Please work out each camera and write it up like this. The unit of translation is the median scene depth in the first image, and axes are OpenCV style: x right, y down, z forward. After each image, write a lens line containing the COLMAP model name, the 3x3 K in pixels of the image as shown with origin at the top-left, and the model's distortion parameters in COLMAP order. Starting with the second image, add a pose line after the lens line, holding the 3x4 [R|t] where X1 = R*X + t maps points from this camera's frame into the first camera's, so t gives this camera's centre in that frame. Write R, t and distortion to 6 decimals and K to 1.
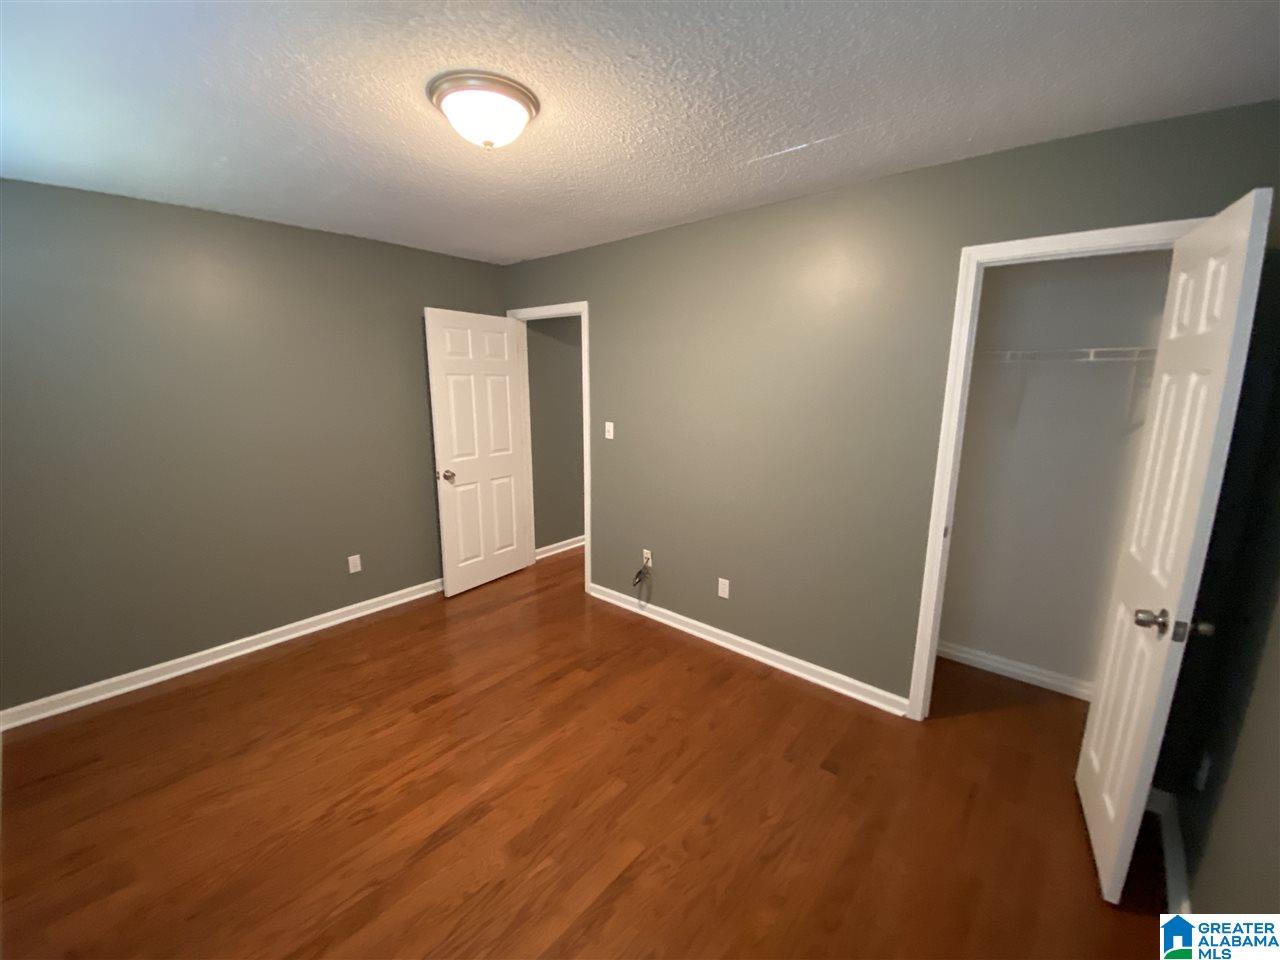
lens RADIAL K [[513.2, 0, 635.5], [0, 513.2, 483.8], [0, 0, 1]] dist [0.046830, -0.030909]
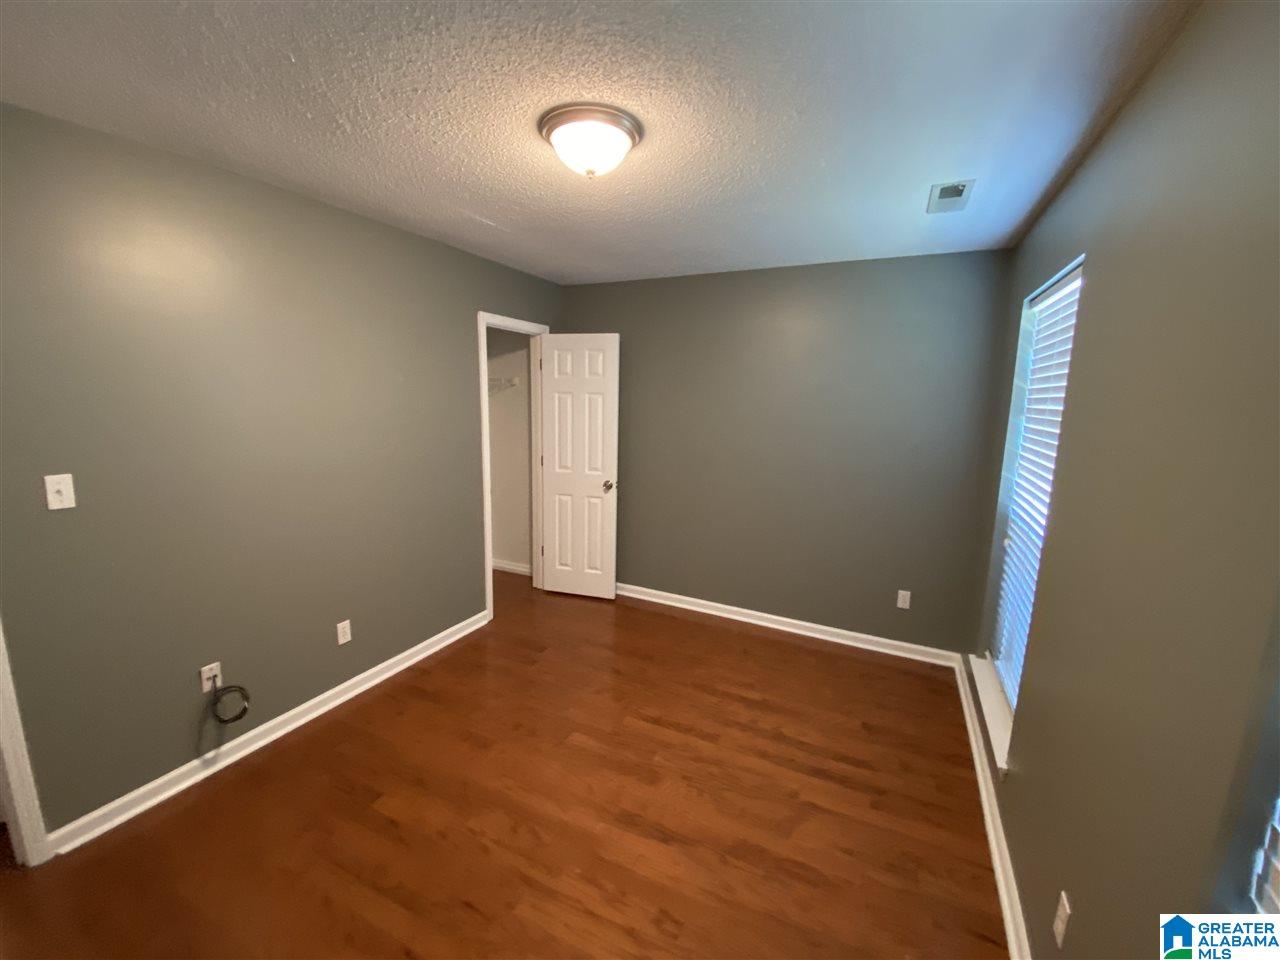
lens RADIAL K [[520.3, 0, 638.9], [0, 520.3, 478.7], [0, 0, 1]] dist [0.007480, -0.015073]
pose [[-0.252650, -0.160632, 0.954131, -1.003749], [0.180439, 0.961001, 0.209568, -0.182898], [-0.950584, 0.225109, -0.213812, 0.903728]]
